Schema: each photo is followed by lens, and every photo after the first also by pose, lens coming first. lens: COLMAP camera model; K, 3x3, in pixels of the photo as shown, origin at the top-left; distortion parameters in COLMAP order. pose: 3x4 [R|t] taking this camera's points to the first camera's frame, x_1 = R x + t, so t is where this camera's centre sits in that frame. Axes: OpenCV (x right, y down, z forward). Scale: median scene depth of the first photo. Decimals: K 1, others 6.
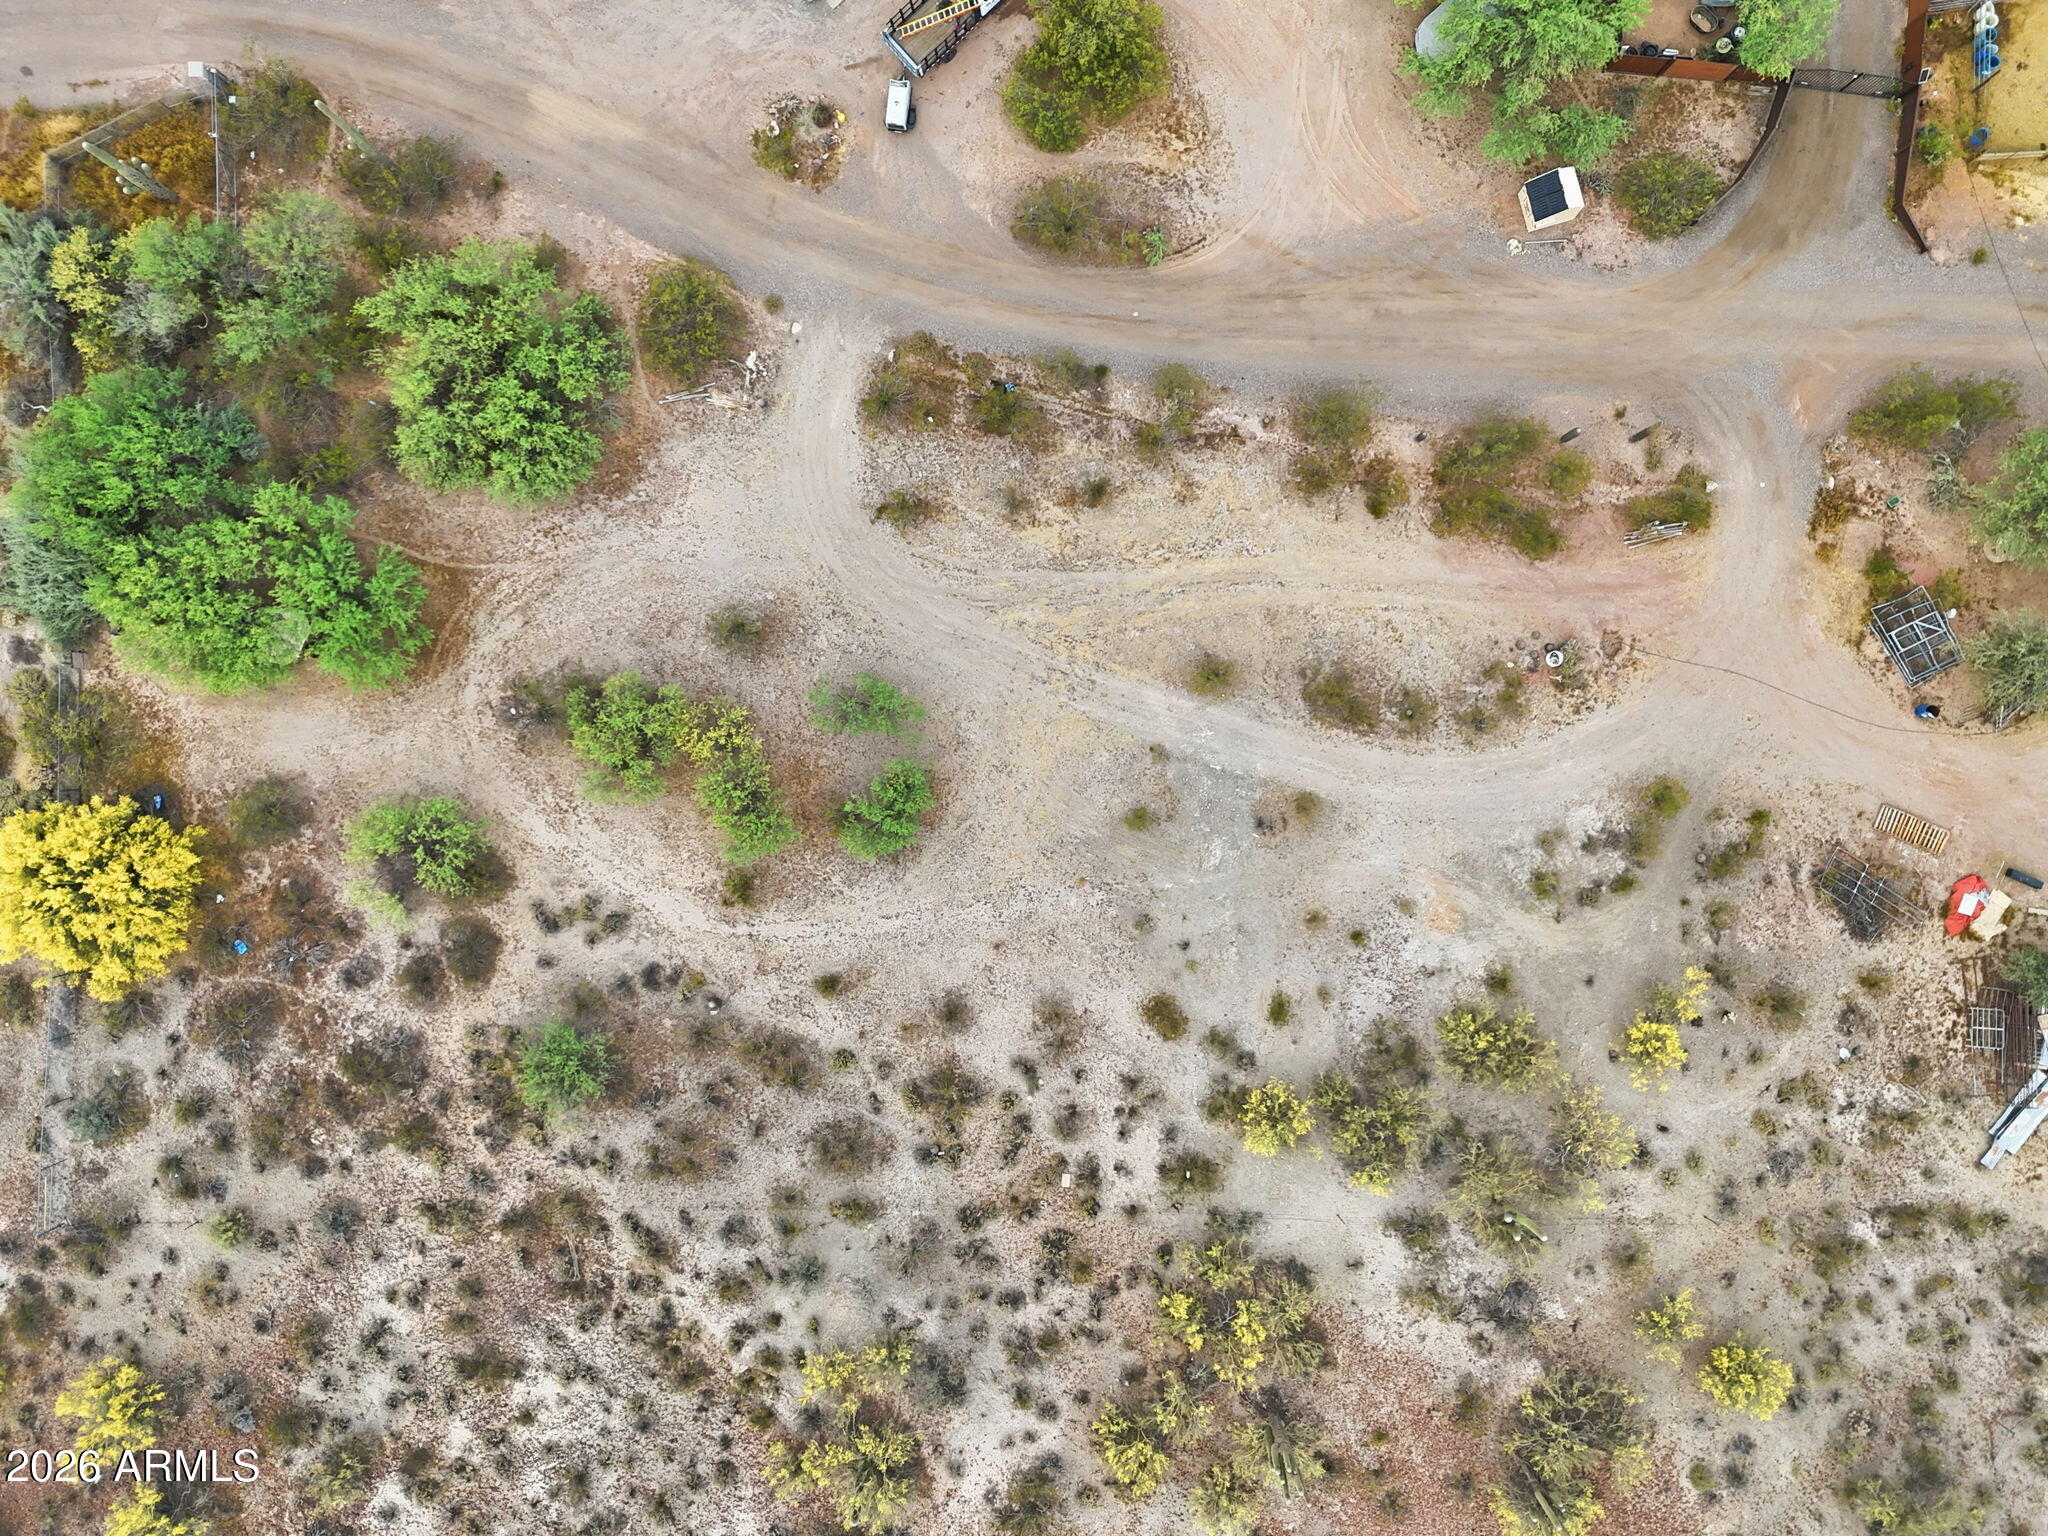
lens RADIAL K [[1501.4, 0, 1018.2], [0, 1501.4, 767.1], [0, 0, 1]] dist [0.077224, -0.072552]
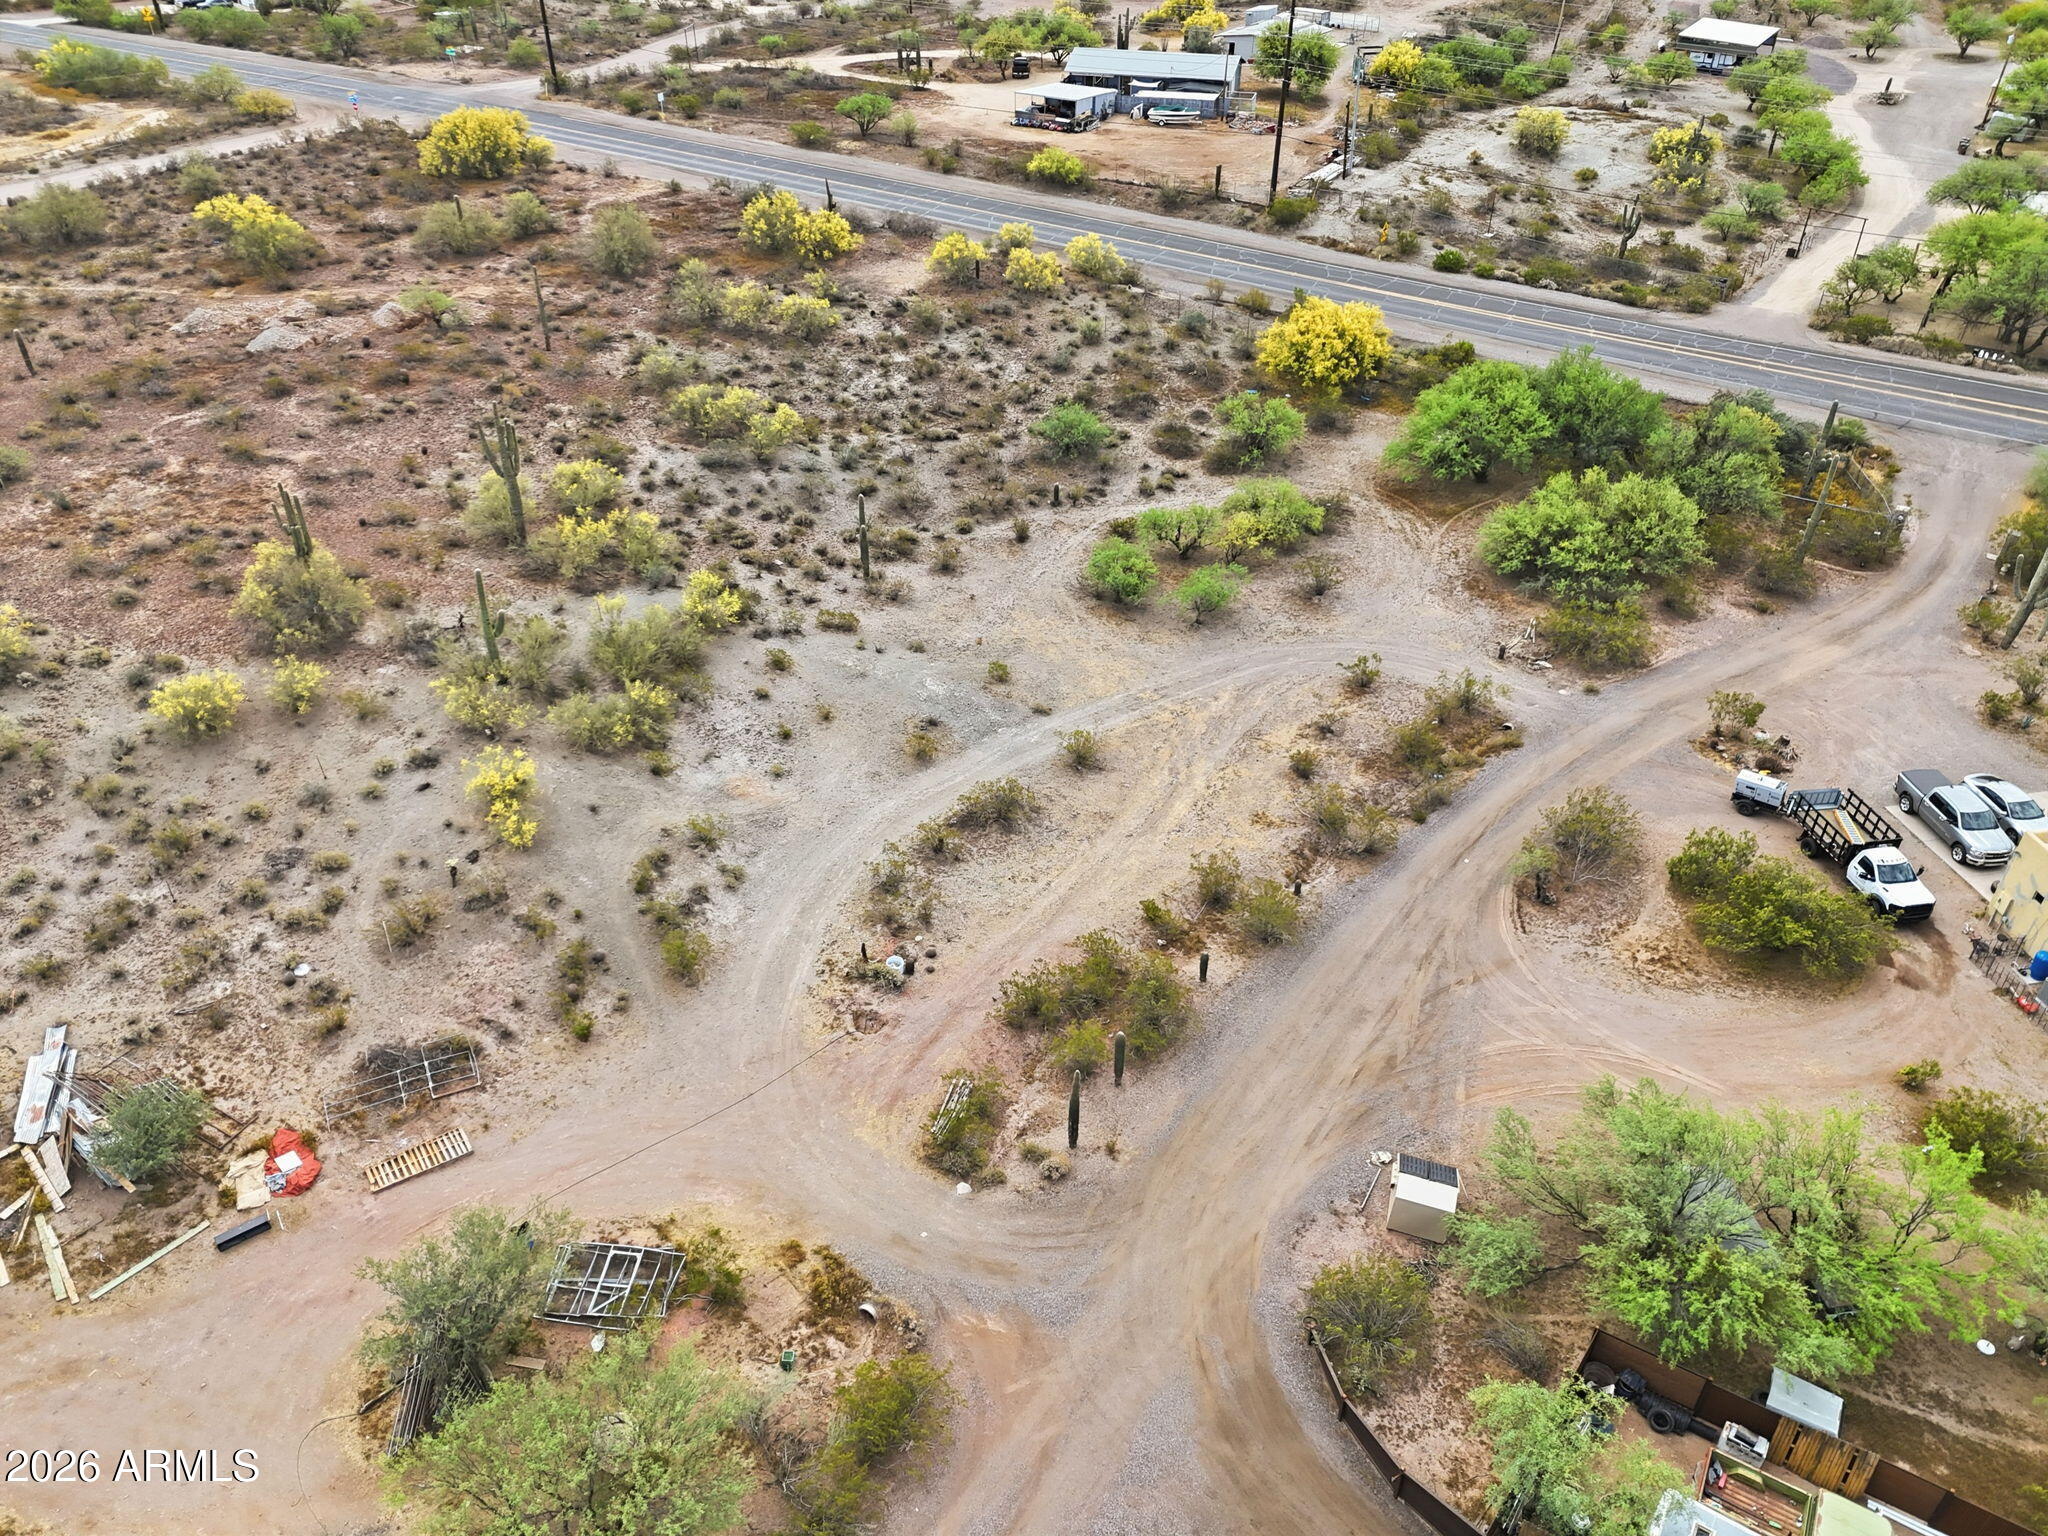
lens RADIAL K [[1501.4, 0, 1018.2], [0, 1501.4, 767.1], [0, 0, 1]] dist [0.077224, -0.072552]
pose [[-0.531962, 0.518321, -0.669597, 0.802332], [-0.846768, -0.326733, 0.419798, -0.433990], [-0.001190, 0.790309, 0.612707, 0.397516]]
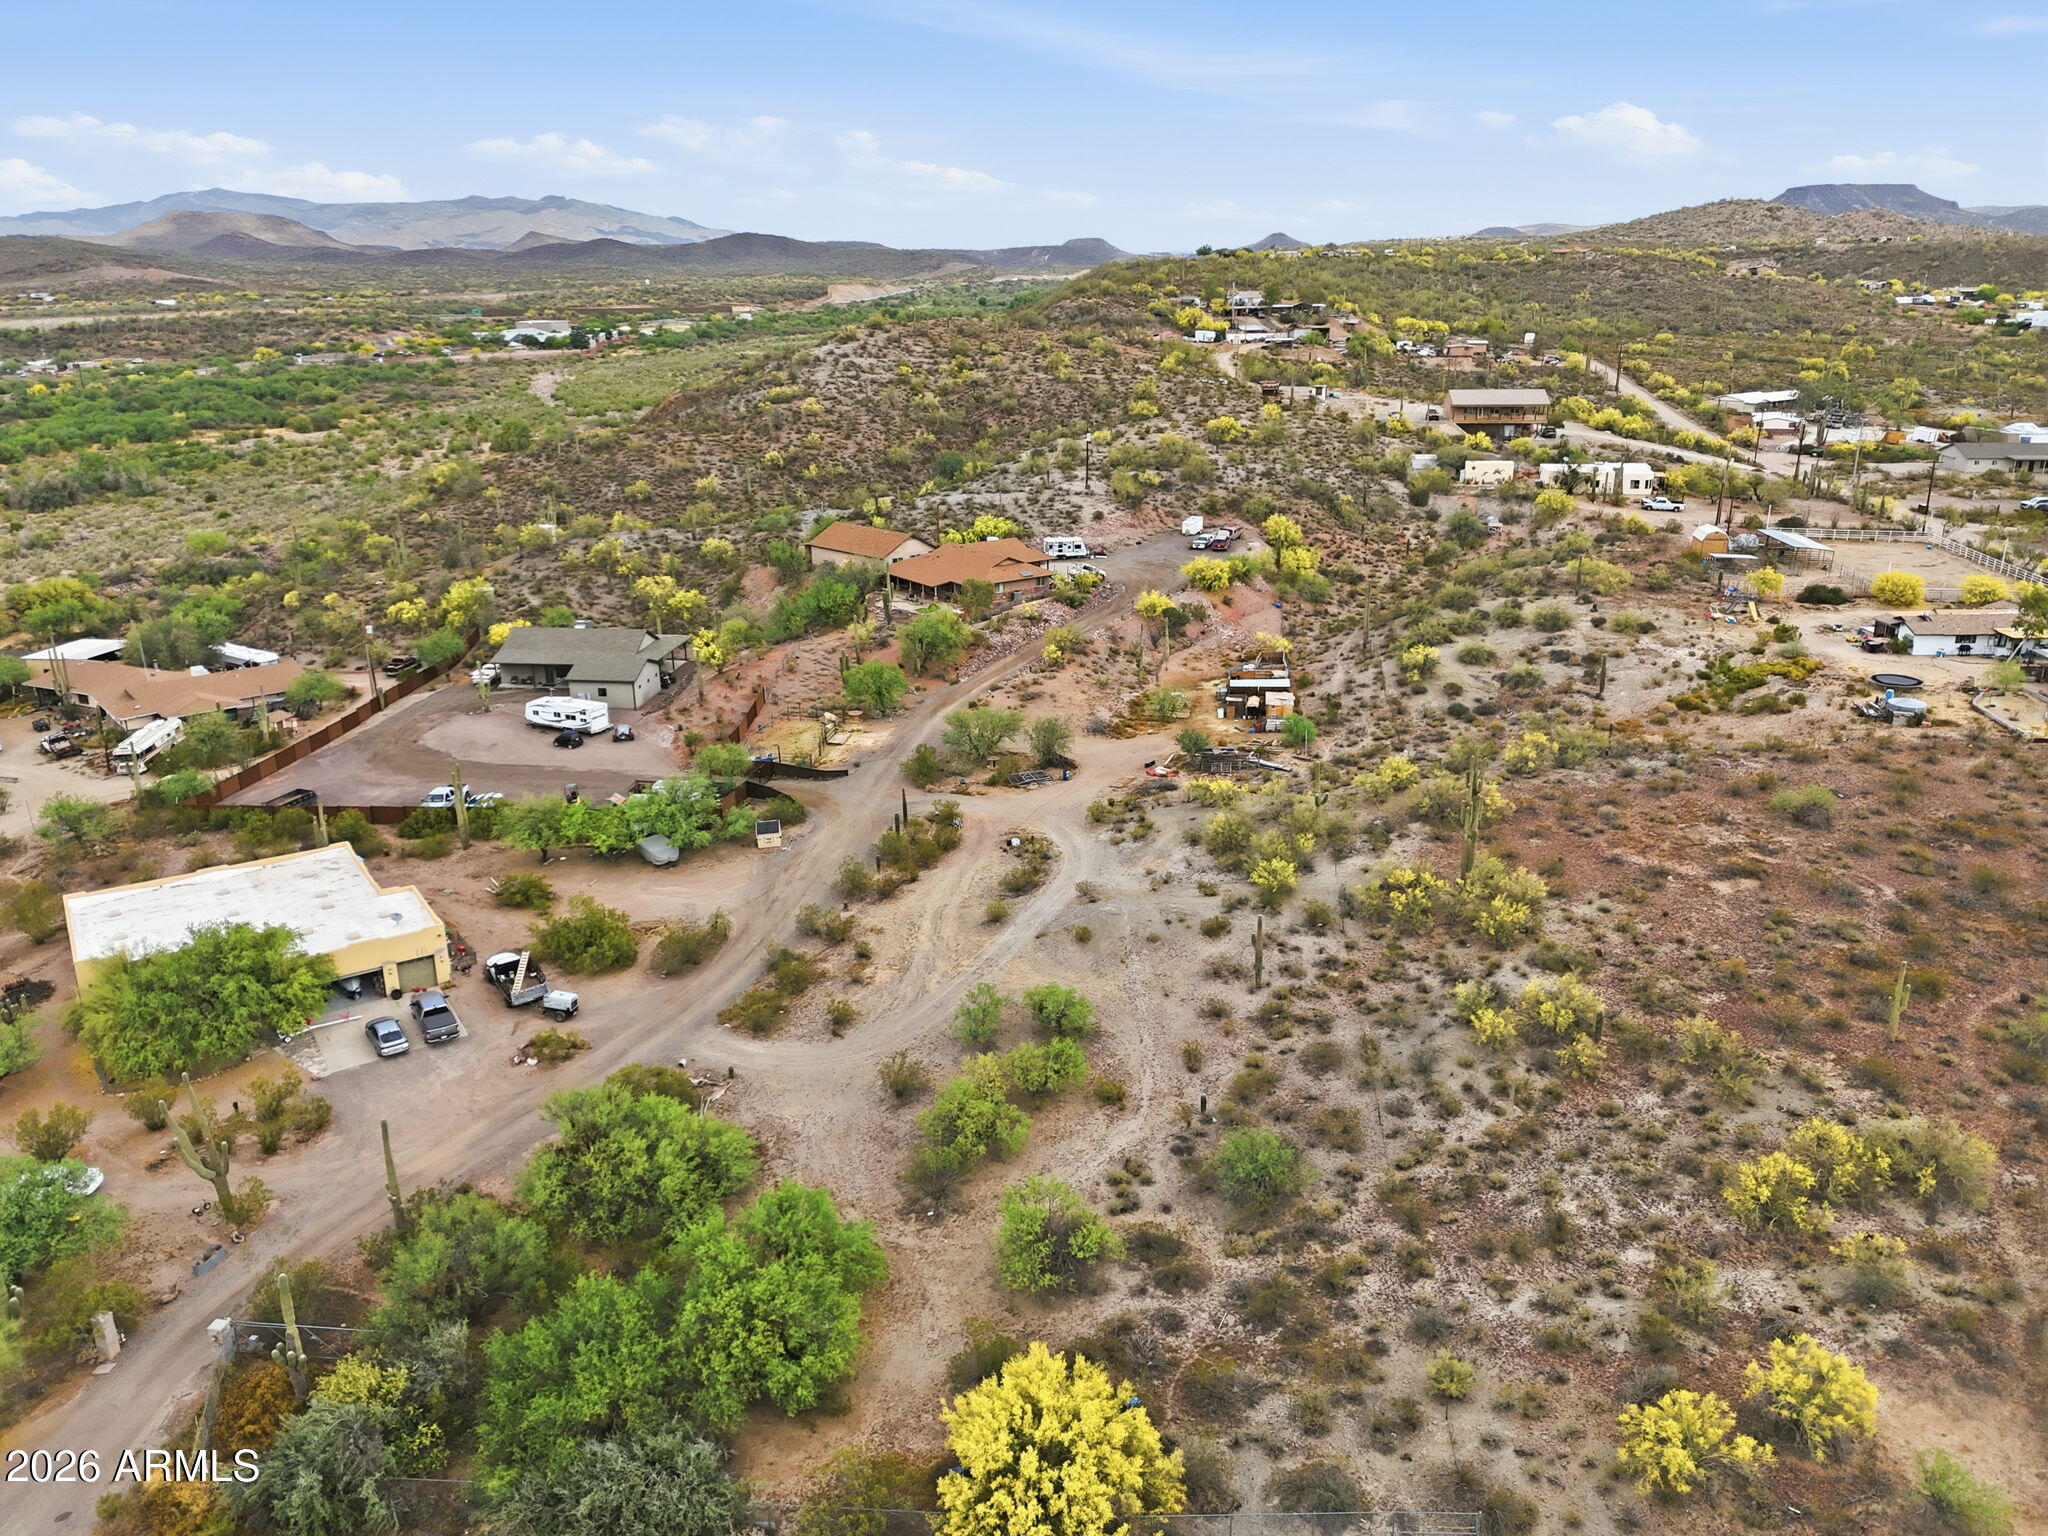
lens RADIAL K [[1501.4, 0, 1018.2], [0, 1501.4, 767.1], [0, 0, 1]] dist [0.077224, -0.072552]
pose [[0.137272, -0.287410, 0.947920, -1.278653], [0.990150, 0.013204, -0.139384, 0.174165], [0.027544, 0.957717, 0.286391, 0.399255]]
